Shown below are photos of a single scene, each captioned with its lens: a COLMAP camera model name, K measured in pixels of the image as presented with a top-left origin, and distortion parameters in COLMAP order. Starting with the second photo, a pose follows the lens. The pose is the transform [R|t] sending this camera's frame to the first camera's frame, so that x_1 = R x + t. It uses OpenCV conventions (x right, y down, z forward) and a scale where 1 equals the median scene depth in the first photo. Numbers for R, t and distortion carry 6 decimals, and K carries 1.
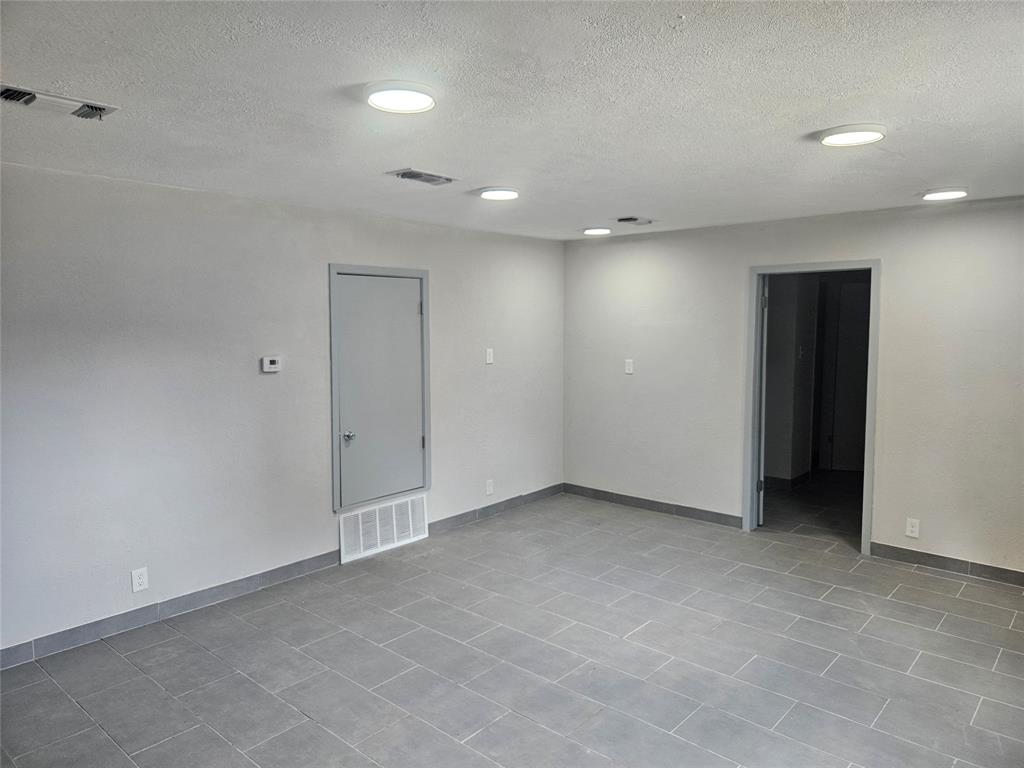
lens RADIAL K [[690.7, 0, 512.0], [0, 690.7, 384.0], [0, 0, 1]] dist [0.077819, -0.063636]
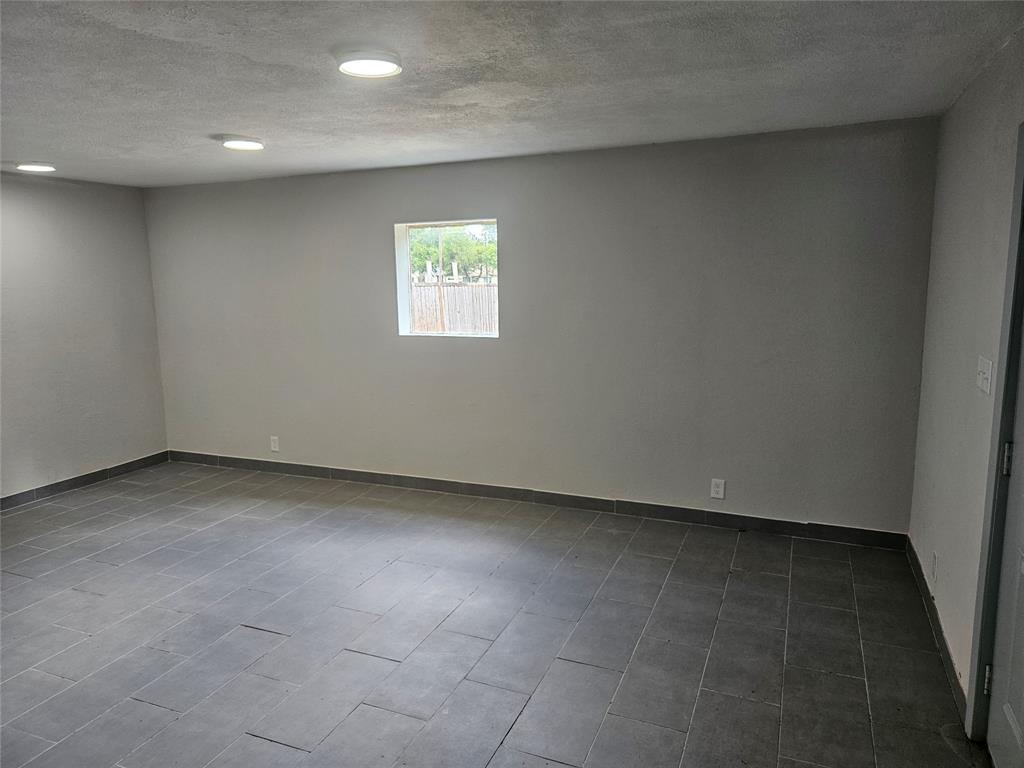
lens RADIAL K [[690.7, 0, 512.0], [0, 690.7, 384.0], [0, 0, 1]] dist [0.077819, -0.063636]
pose [[-0.309447, -0.153768, 0.938402, -0.799171], [0.110972, 0.974257, 0.196237, -0.068361], [-0.944419, 0.164862, -0.284417, 0.684619]]
